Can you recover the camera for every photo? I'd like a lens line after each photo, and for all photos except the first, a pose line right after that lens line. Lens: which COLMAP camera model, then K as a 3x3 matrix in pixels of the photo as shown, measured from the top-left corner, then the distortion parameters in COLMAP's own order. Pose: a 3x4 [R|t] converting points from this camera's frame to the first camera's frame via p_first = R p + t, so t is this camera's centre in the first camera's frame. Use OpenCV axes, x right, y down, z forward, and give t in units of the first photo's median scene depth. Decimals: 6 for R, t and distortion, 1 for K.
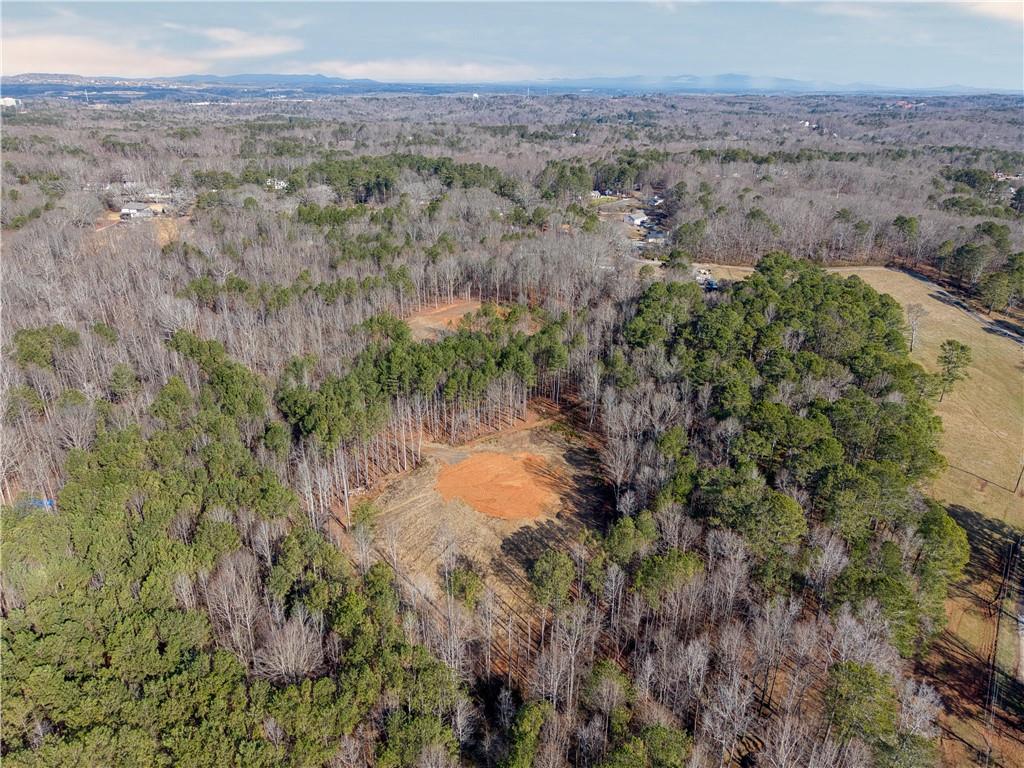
lens RADIAL K [[707.9, 0, 515.5], [0, 707.9, 383.9], [0, 0, 1]] dist [0.003157, -0.008760]
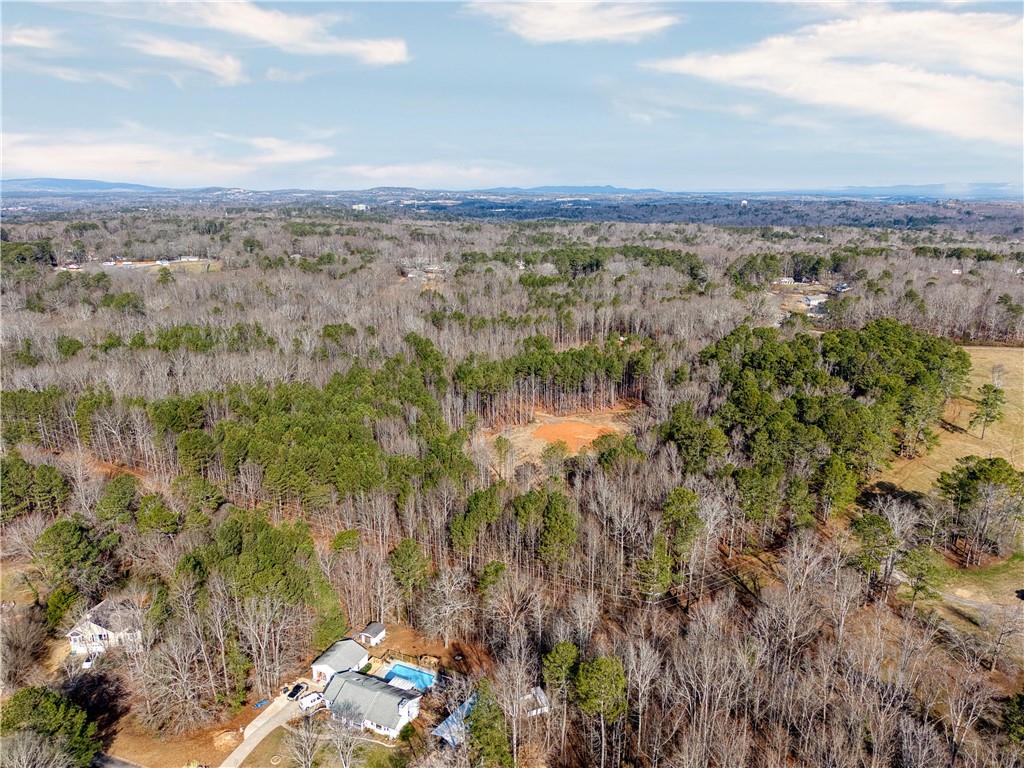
lens RADIAL K [[707.9, 0, 509.7], [0, 707.9, 384.1], [0, 0, 1]] dist [0.003157, -0.008760]
pose [[0.923961, 0.089885, -0.371775, 0.151823], [-0.140469, 0.983816, -0.111244, 0.084371], [0.355759, 0.155008, 0.921633, -0.169366]]
